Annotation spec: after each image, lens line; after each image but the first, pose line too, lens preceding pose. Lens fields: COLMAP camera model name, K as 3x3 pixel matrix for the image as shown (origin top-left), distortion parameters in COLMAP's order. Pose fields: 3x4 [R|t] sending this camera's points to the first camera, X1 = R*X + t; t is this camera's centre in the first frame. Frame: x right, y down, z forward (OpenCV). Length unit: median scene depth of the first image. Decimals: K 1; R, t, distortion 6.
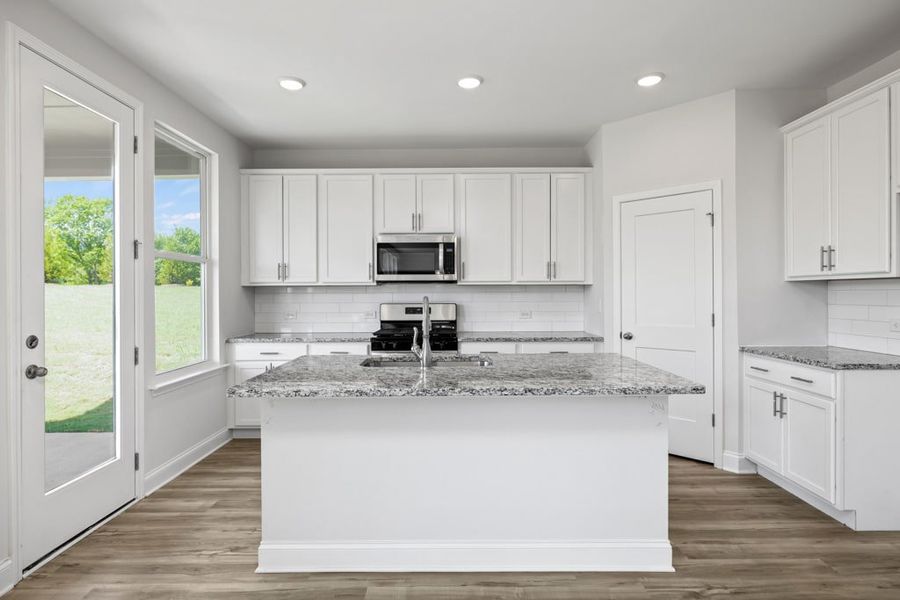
lens RADIAL K [[483.9, 0, 447.9], [0, 483.9, 298.1], [0, 0, 1]] dist [0.000292, -0.000403]
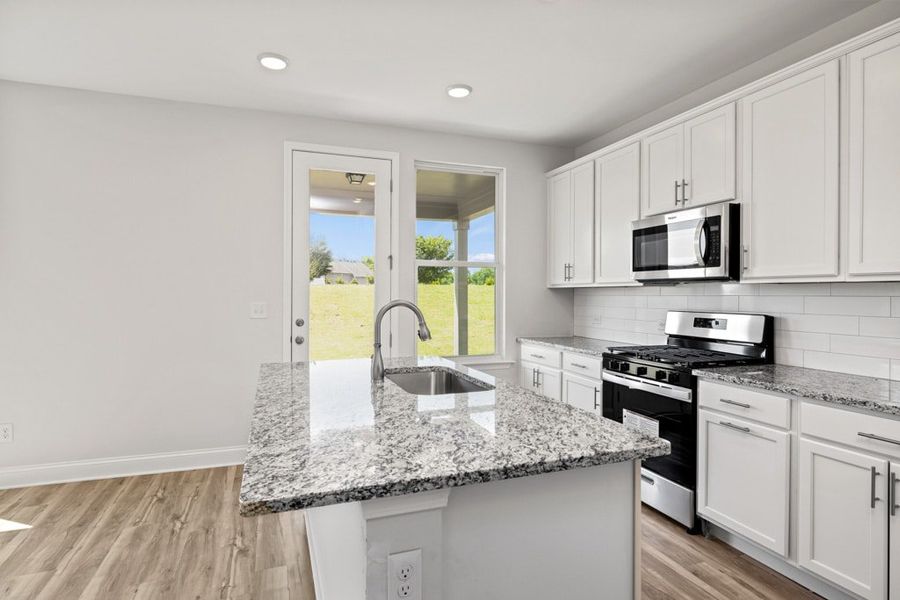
lens RADIAL K [[483.9, 0, 445.7], [0, 483.9, 296.4], [0, 0, 1]] dist [0.000292, -0.000403]
pose [[0.341586, 0.011911, -0.939775, 0.460720], [-0.013677, 0.999877, 0.007702, -0.011470], [0.939751, 0.010222, 0.341707, 0.452500]]
